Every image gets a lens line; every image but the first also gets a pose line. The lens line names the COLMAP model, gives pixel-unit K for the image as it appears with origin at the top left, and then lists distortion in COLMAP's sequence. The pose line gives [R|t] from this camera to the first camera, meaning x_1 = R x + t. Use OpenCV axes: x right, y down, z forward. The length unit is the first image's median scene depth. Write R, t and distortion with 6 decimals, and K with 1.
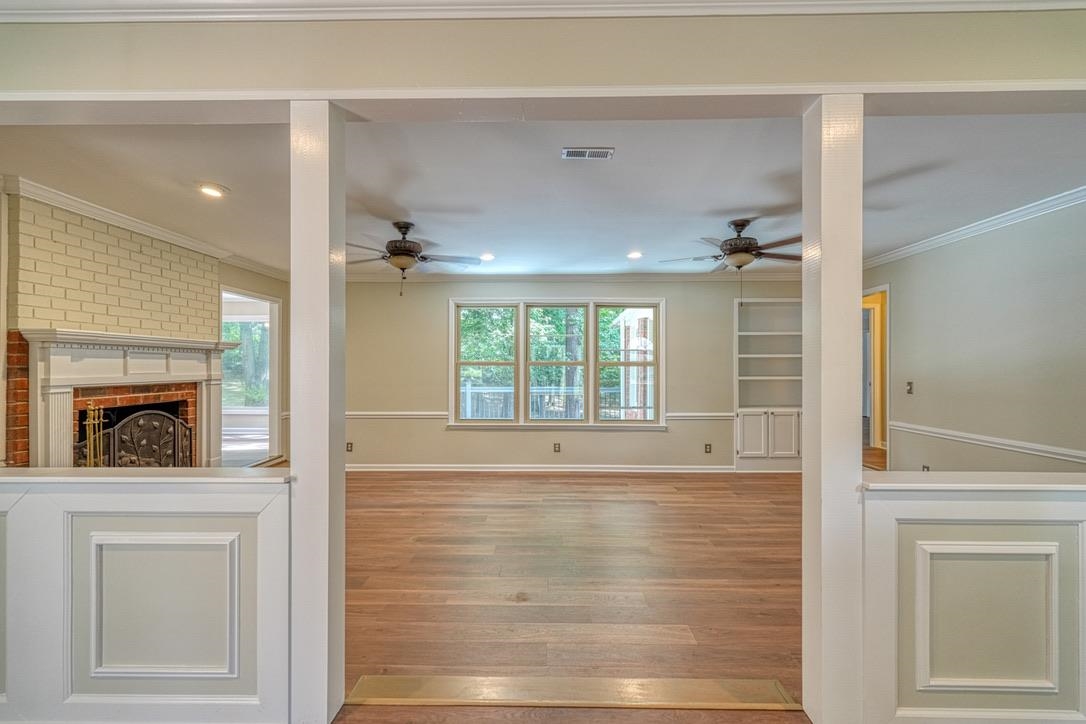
lens RADIAL K [[479.7, 0, 543.7], [0, 479.7, 367.6], [0, 0, 1]] dist [0.007295, -0.001201]
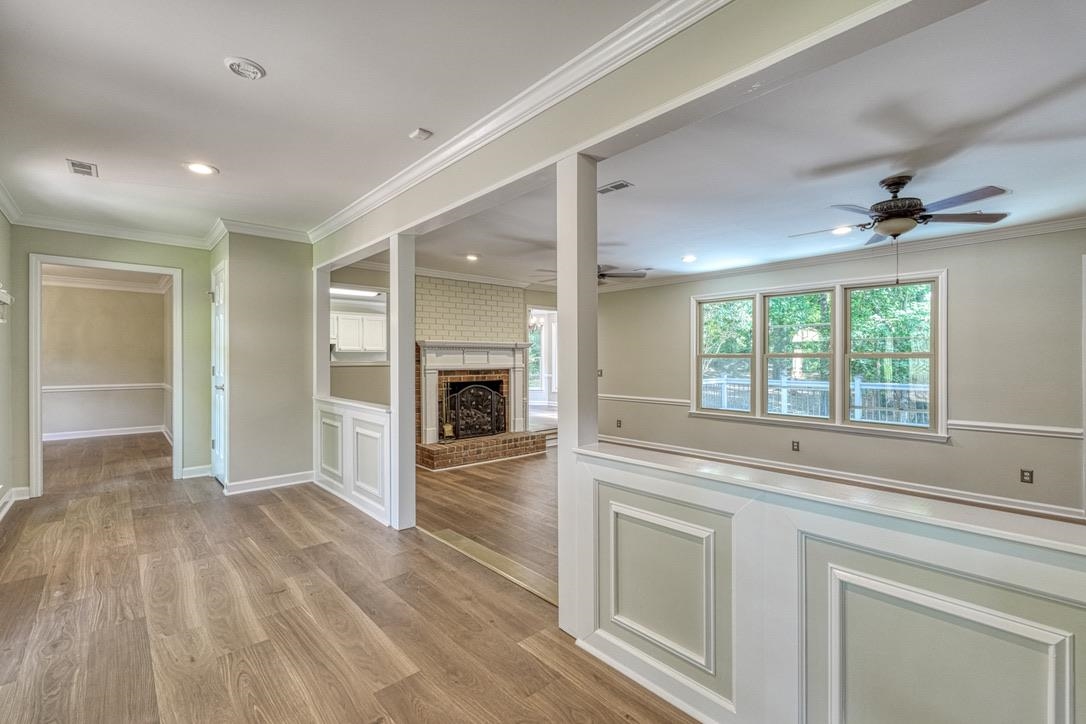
lens RADIAL K [[479.7, 0, 539.7], [0, 479.7, 364.8], [0, 0, 1]] dist [0.007295, -0.001201]
pose [[0.679247, 0.008340, -0.733863, 0.529369], [0.000155, 0.999934, 0.011506, -0.001881], [0.733910, -0.007929, 0.679200, 0.008247]]
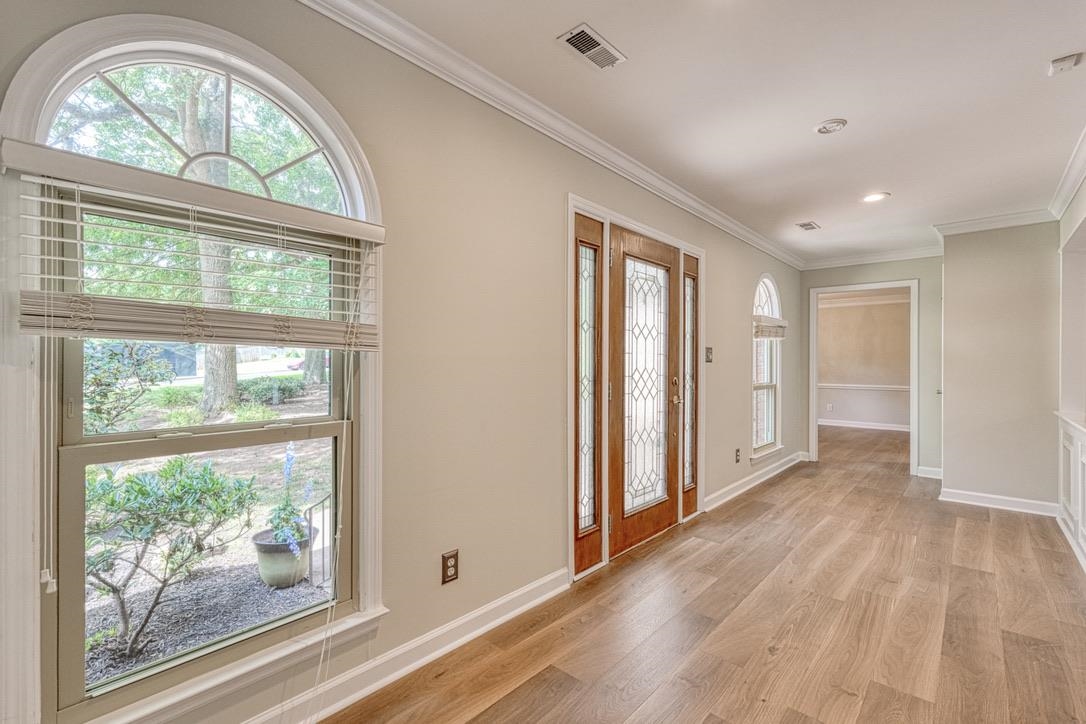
lens RADIAL K [[479.7, 0, 539.9], [0, 479.7, 360.9], [0, 0, 1]] dist [0.007295, -0.001201]
pose [[-0.664741, -0.007472, -0.747037, 0.637629], [-0.007154, 0.999968, -0.003636, 0.001549], [0.747040, 0.002927, -0.664773, 0.214459]]
